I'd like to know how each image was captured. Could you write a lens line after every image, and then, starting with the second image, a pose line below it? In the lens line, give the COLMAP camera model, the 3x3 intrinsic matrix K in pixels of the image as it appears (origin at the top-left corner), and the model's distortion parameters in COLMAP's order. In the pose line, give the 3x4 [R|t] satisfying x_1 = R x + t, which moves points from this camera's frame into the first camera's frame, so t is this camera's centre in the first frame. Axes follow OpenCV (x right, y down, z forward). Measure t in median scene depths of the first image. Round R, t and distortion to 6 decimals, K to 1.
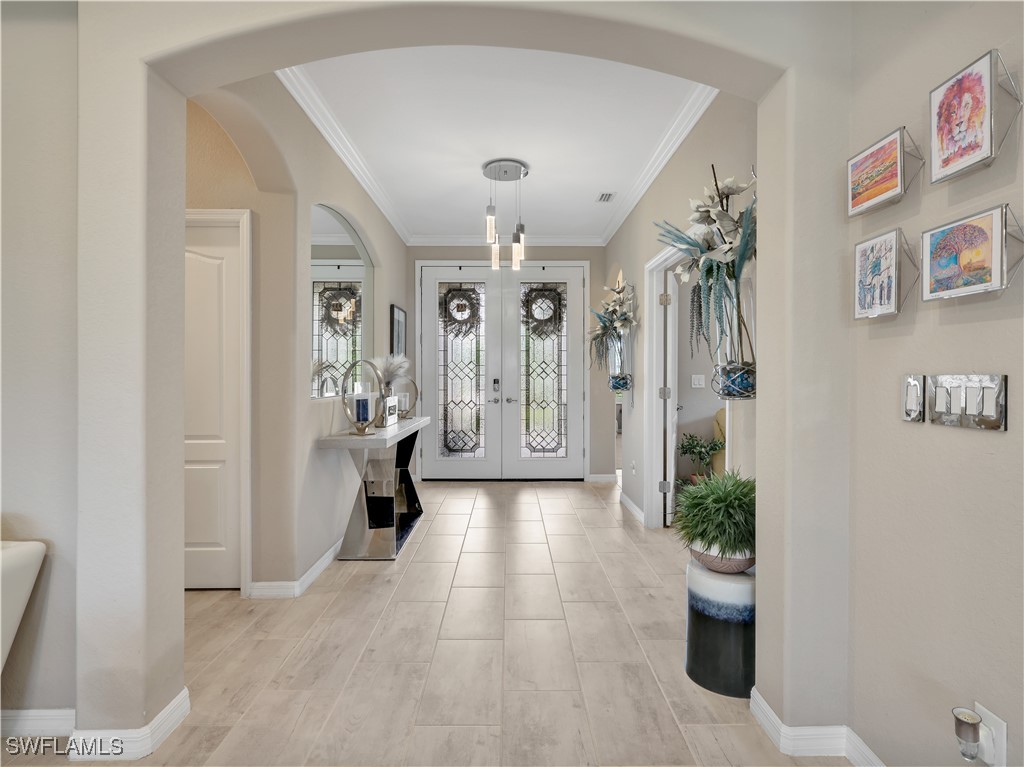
lens RADIAL K [[545.5, 0, 508.7], [0, 545.5, 378.0], [0, 0, 1]] dist [-0.004180, -0.001311]
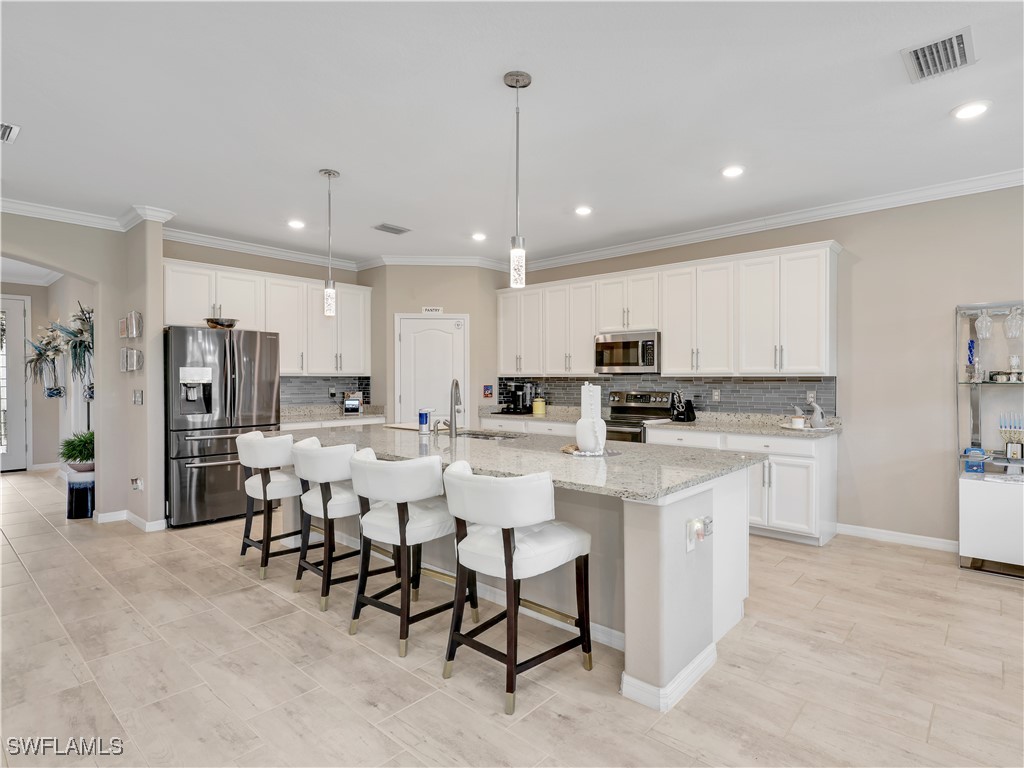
lens RADIAL K [[536.2, 0, 552.6], [0, 536.2, 383.8], [0, 0, 1]] dist [-0.005096, -0.000187]
pose [[0.637092, -0.008752, 0.770738, -0.047469], [0.006056, 0.999962, 0.006349, -0.015758], [-0.770764, 0.000623, 0.637120, -0.946315]]
